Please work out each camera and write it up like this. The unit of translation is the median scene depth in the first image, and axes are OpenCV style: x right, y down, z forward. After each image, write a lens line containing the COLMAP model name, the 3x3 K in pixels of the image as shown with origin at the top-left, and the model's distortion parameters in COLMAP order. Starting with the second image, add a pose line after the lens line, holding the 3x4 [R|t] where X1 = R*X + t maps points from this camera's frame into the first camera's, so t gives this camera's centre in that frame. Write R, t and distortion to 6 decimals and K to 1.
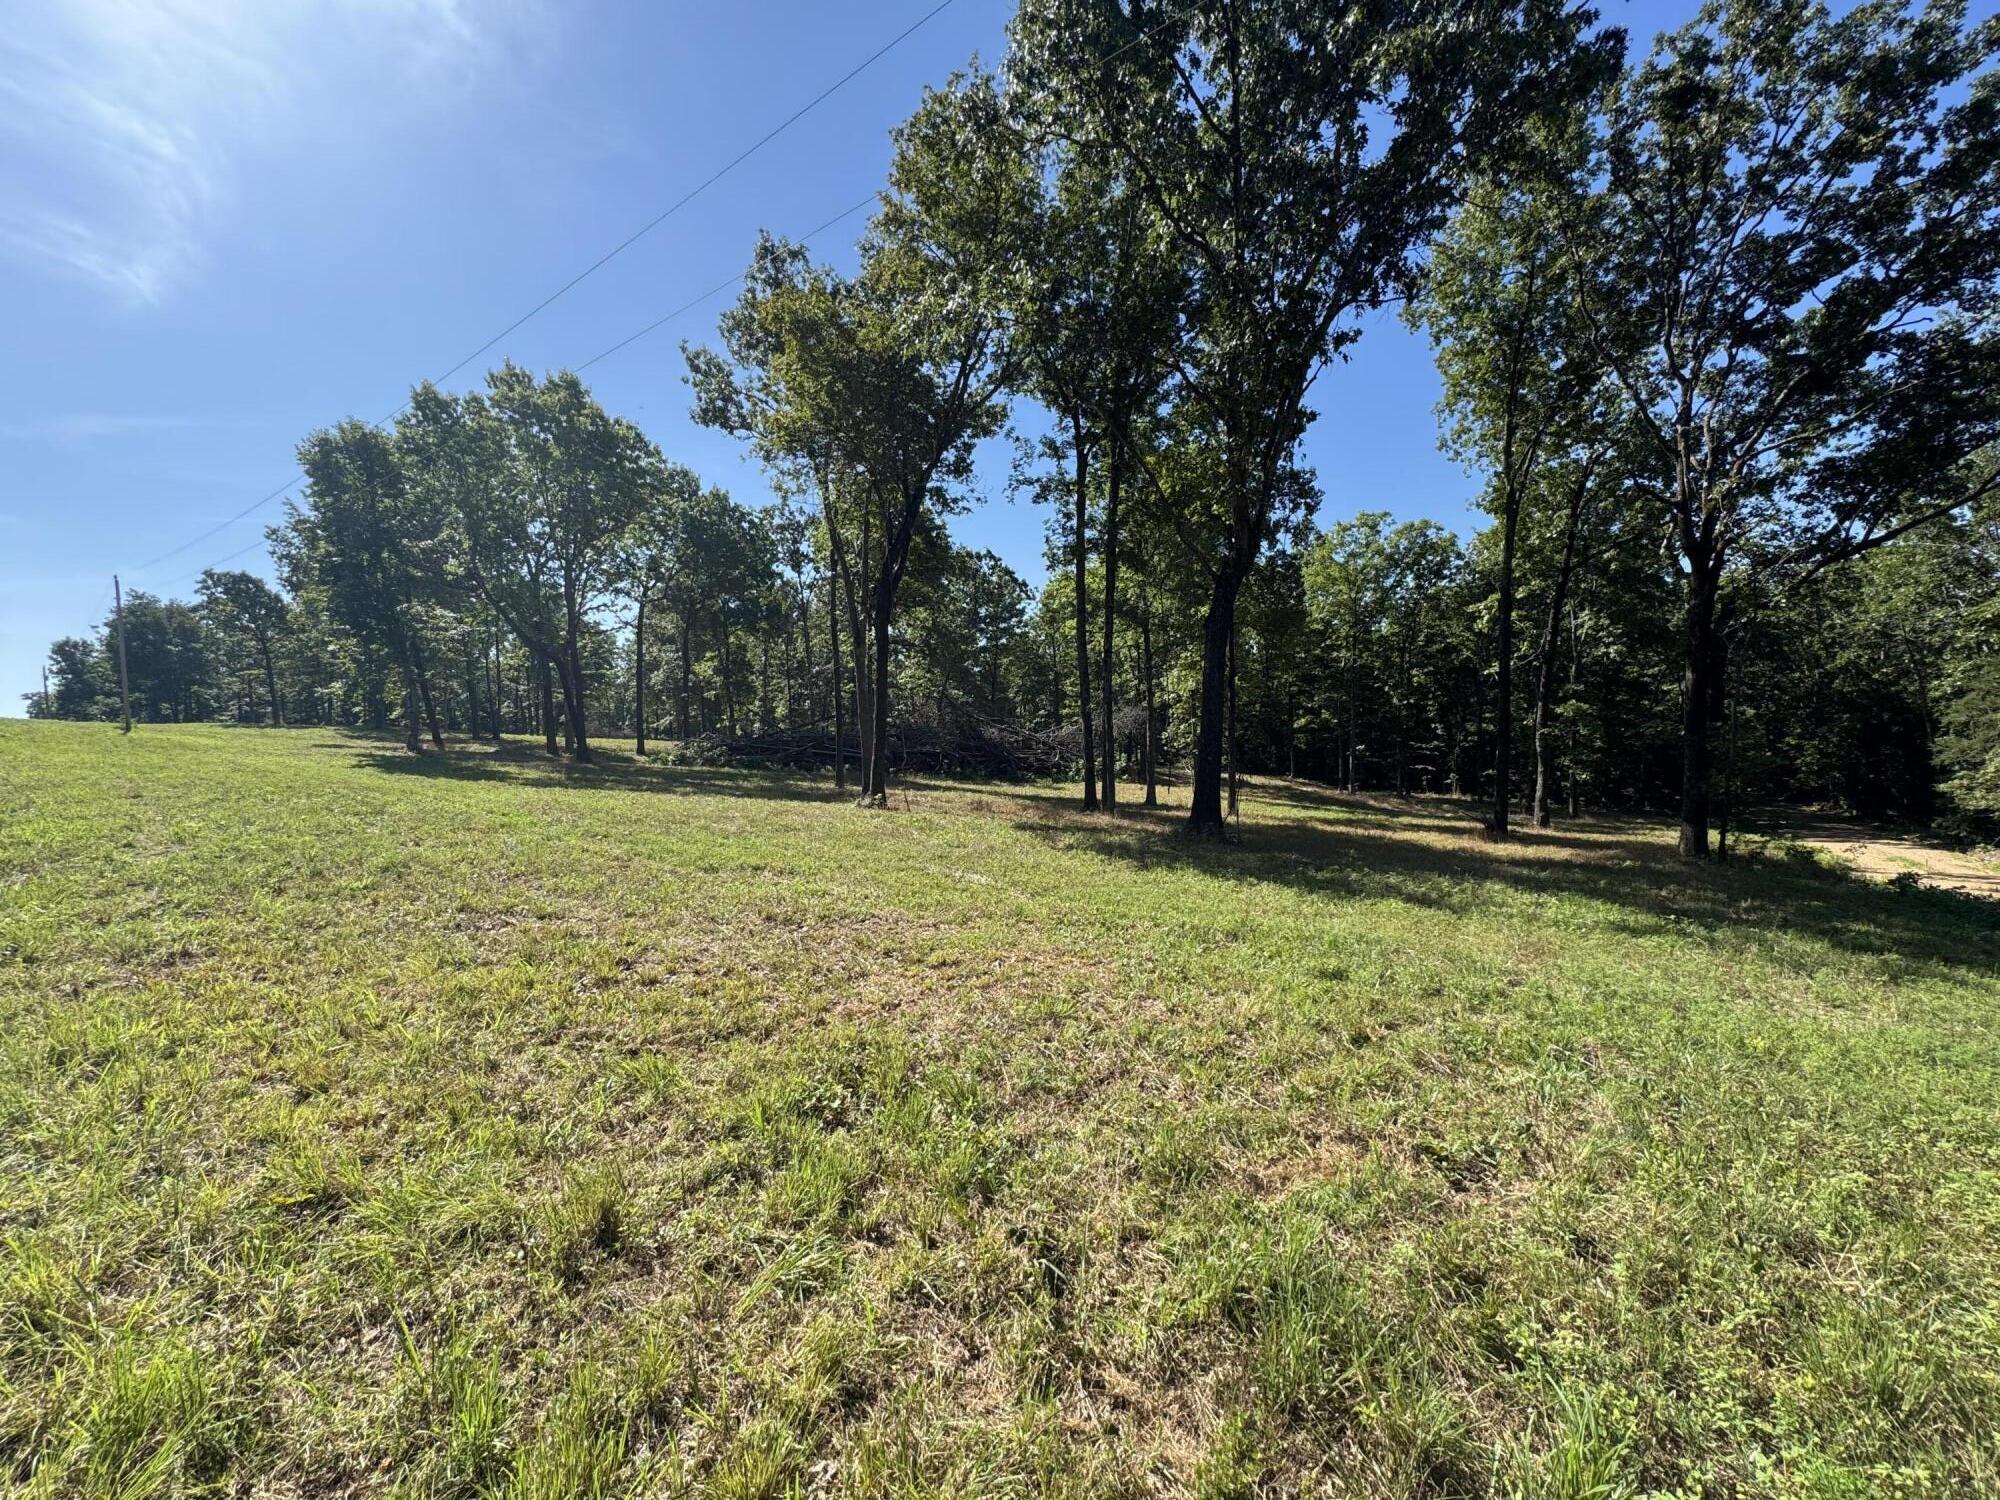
lens RADIAL K [[792.2, 0, 1013.1], [0, 792.2, 750.2], [0, 0, 1]] dist [-0.009825, 0.001875]
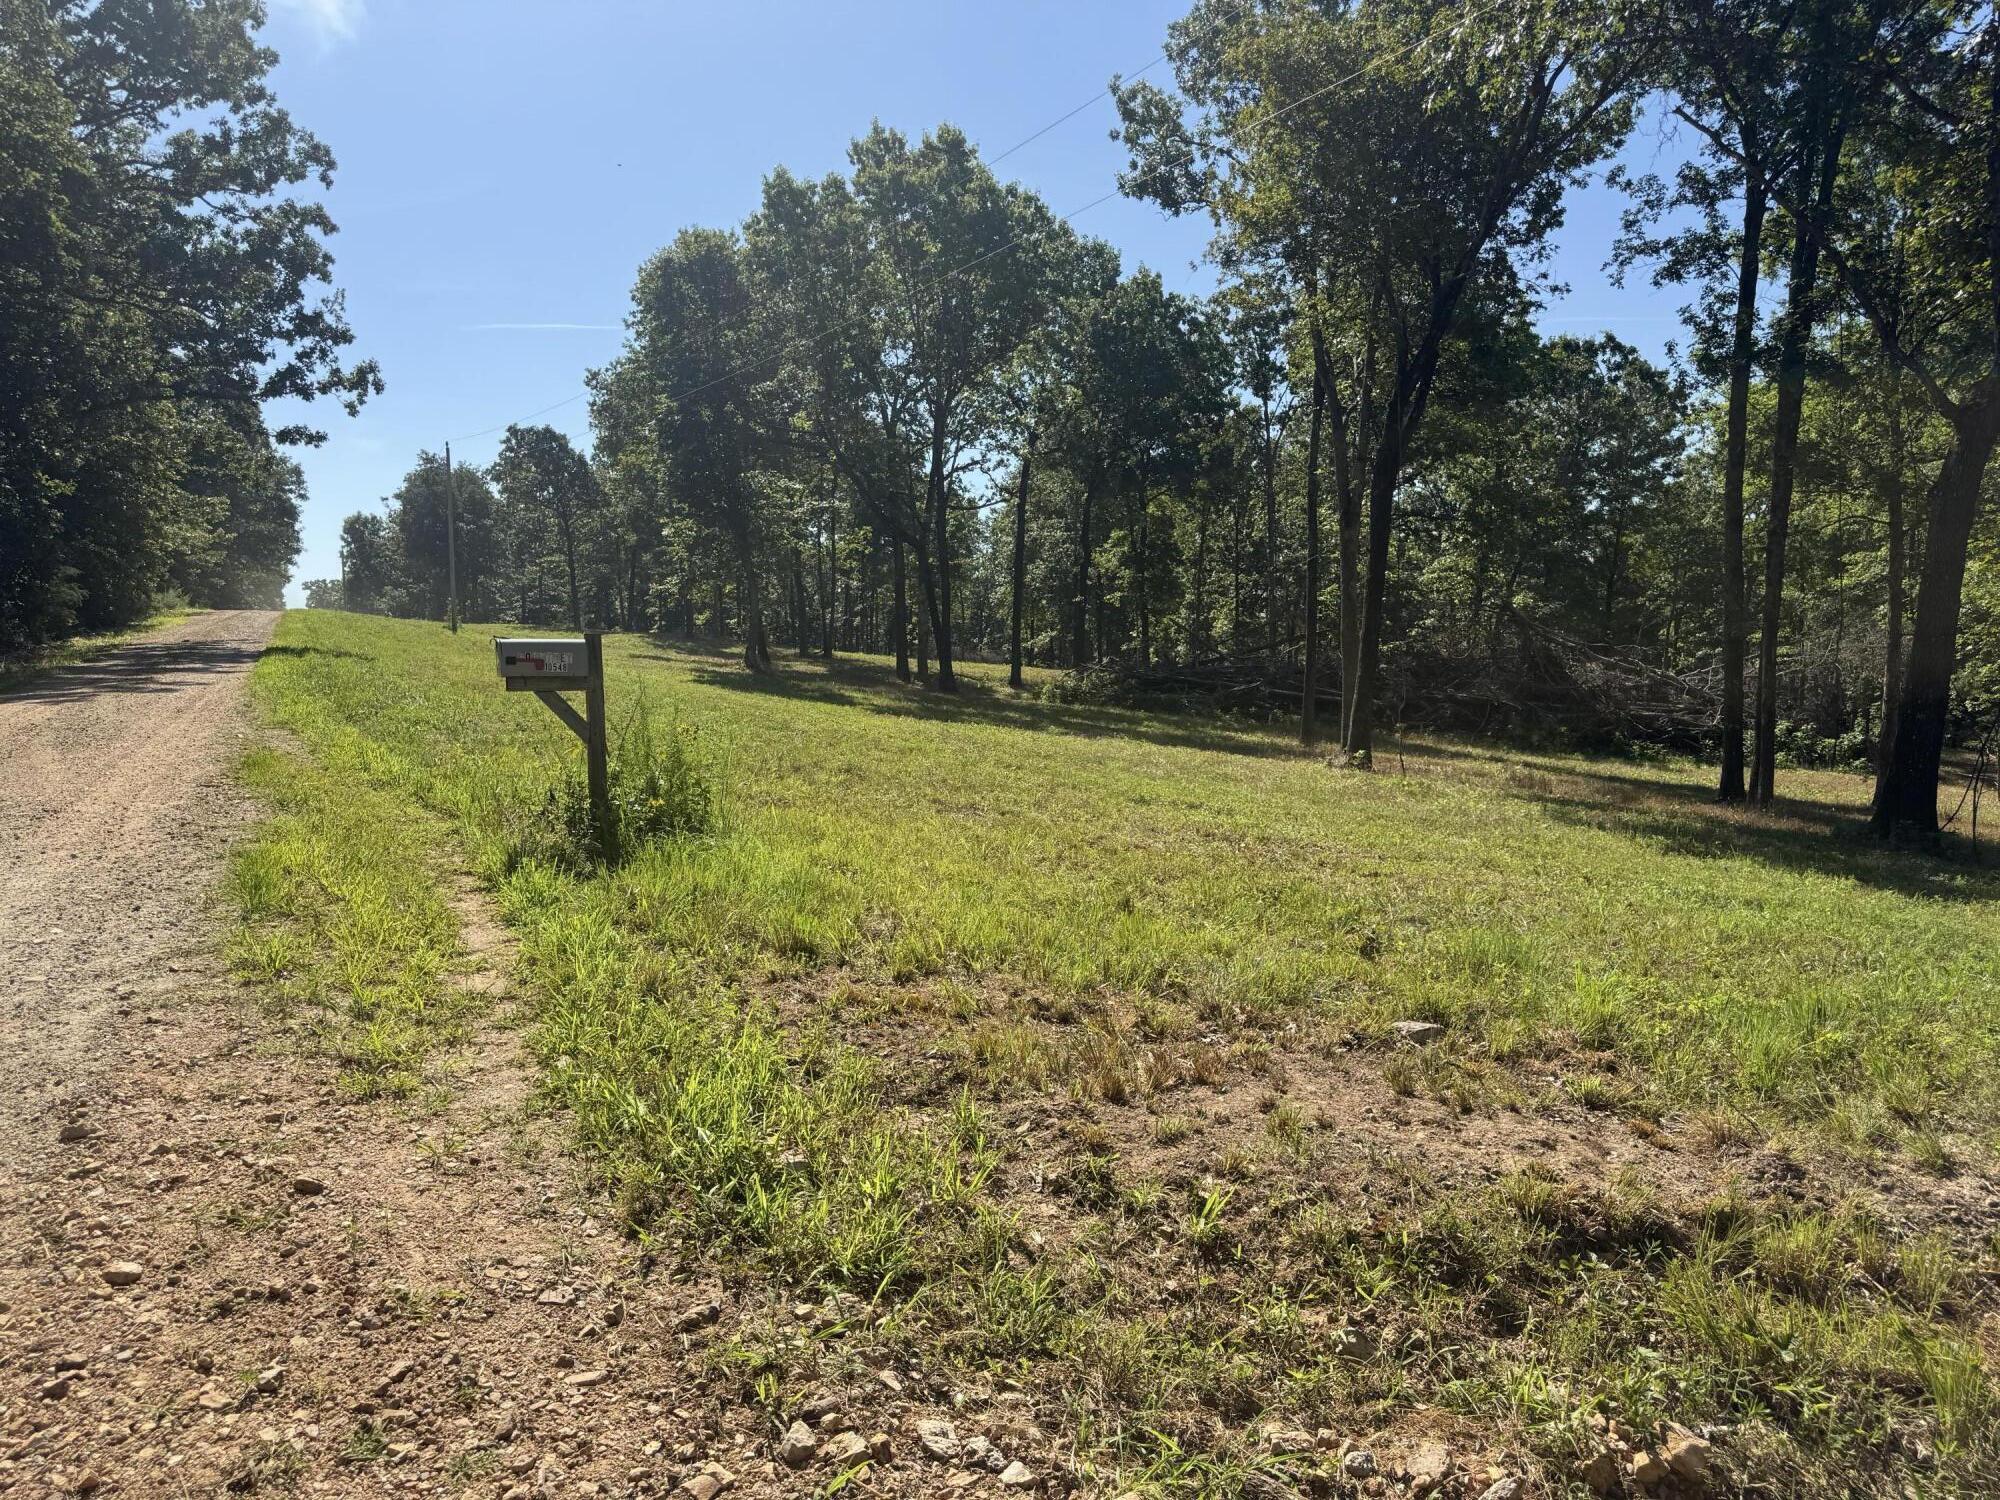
lens RADIAL K [[1415.8, 0, 984.4], [0, 1415.8, 763.6], [0, 0, 1]] dist [0.059771, -0.074547]
pose [[0.900500, 0.063199, -0.430239, 0.037342], [-0.043285, 0.997496, 0.055928, 0.006878], [0.432697, -0.031740, 0.900981, -0.135022]]
